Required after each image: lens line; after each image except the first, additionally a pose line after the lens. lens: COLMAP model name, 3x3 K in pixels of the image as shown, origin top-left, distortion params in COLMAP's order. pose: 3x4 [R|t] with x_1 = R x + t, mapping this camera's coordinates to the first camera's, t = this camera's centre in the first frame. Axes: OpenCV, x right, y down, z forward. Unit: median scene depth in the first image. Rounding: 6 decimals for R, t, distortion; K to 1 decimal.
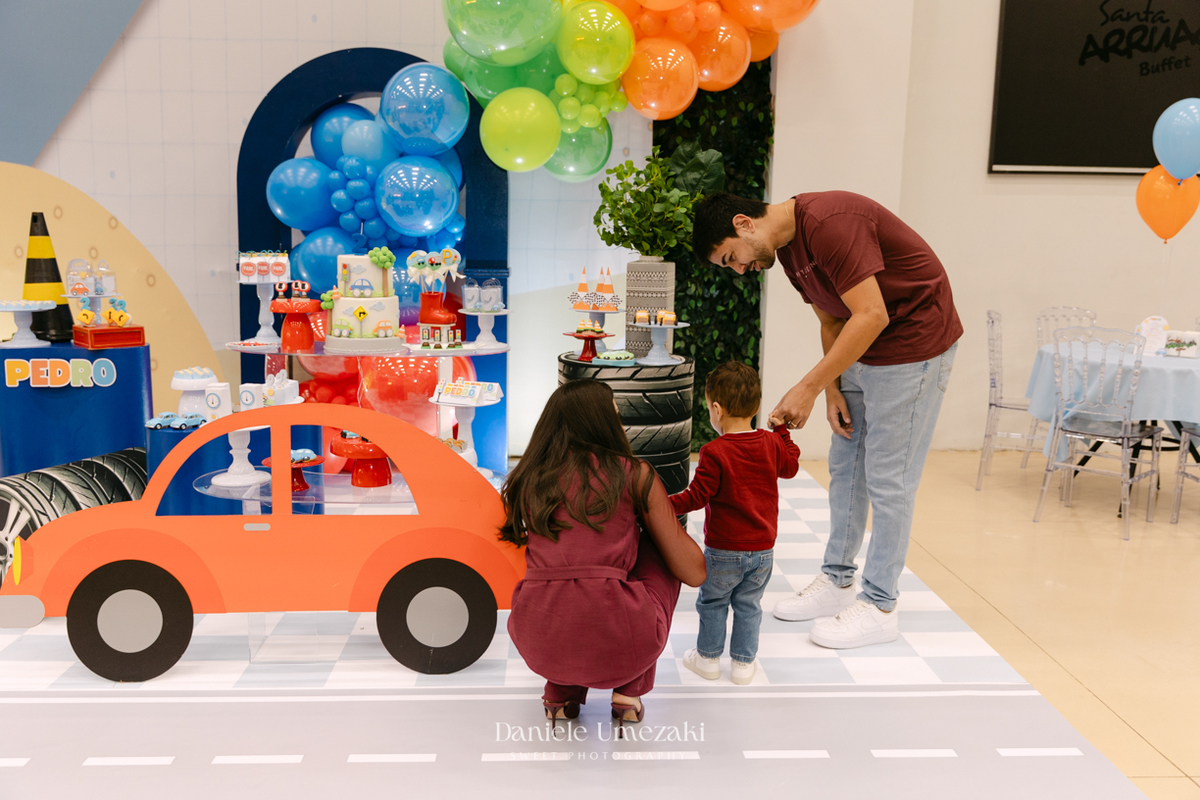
lens RADIAL K [[964.7, 0, 622.5], [0, 964.7, 413.4], [0, 0, 1]] dist [0.005616, -0.006995]
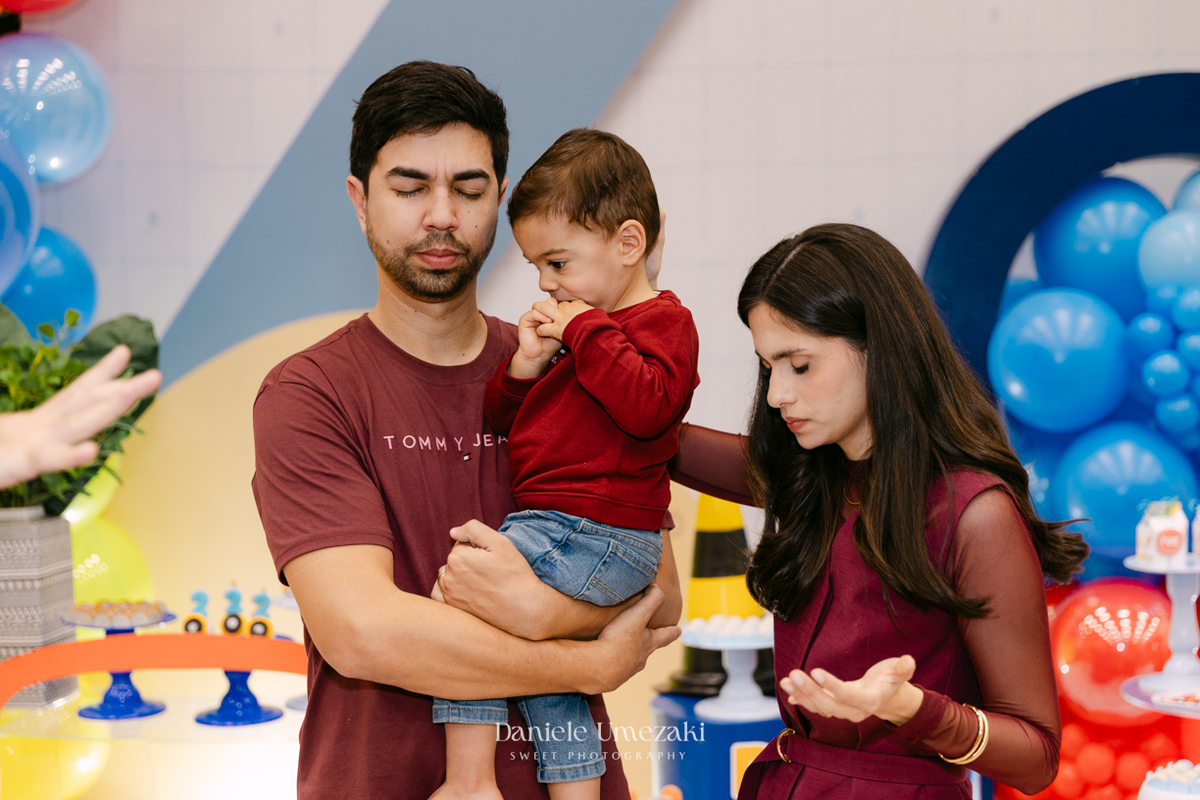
lens RADIAL K [[1931.7, 0, 608.7], [0, 1931.7, 374.6], [0, 0, 1]] dist [-0.031014, 0.000000]
pose [[0.991833, -0.037074, -0.122034, -0.546891], [0.019017, 0.989112, -0.145932, -0.096546], [0.126116, 0.142420, 0.981739, -0.010261]]
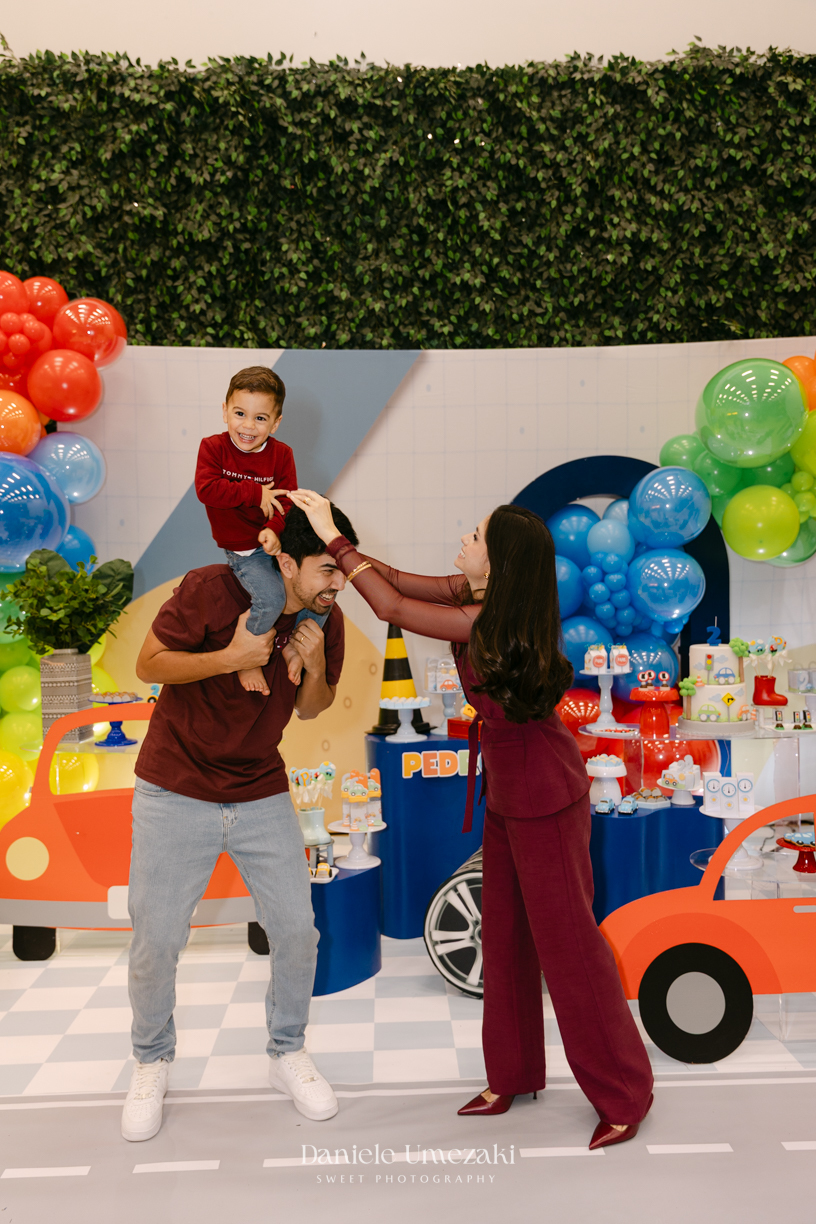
lens RADIAL K [[984.0, 0, 407.3], [0, 984.0, 603.9], [0, 0, 1]] dist [0.005616, -0.006995]
pose [[0.998164, -0.039609, -0.045819, -0.548933], [0.031195, 0.984665, -0.171644, -0.029517], [0.051915, 0.169899, 0.984093, -0.115018]]
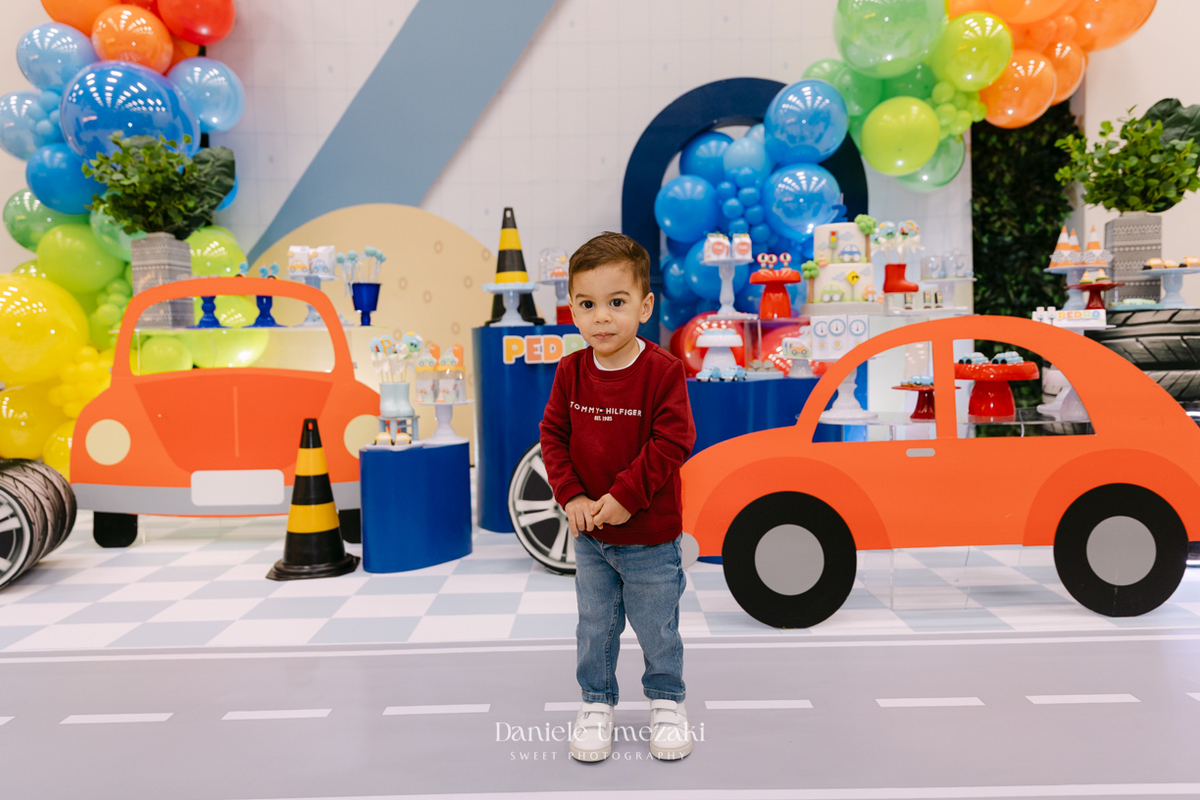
lens RADIAL K [[817.5, 0, 608.1], [0, 817.5, 390.2], [0, 0, 1]] dist [0.000108, -0.005185]
pose [[0.996966, -0.035067, -0.069490, -0.448765], [0.025857, 0.991274, -0.129259, 0.110511], [0.073416, 0.127070, 0.989173, 0.148685]]
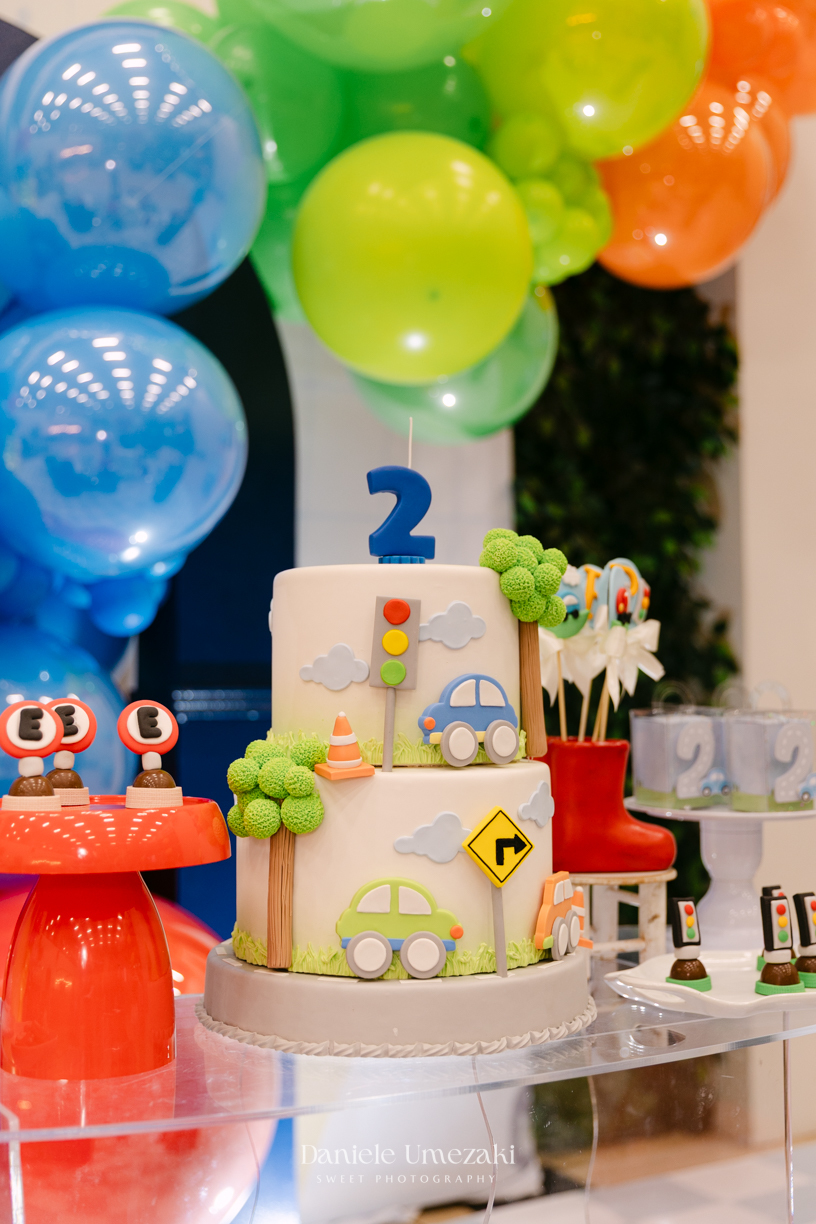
lens RADIAL K [[1462.5, 0, 387.8], [0, 1462.5, 612.9], [0, 0, 1]] dist [0.030431, 0.000000]
pose [[0.902102, -0.003371, 0.431509, -0.400204], [0.102463, 0.973045, -0.206605, -0.086426], [-0.419181, 0.230592, 0.878131, 0.704373]]
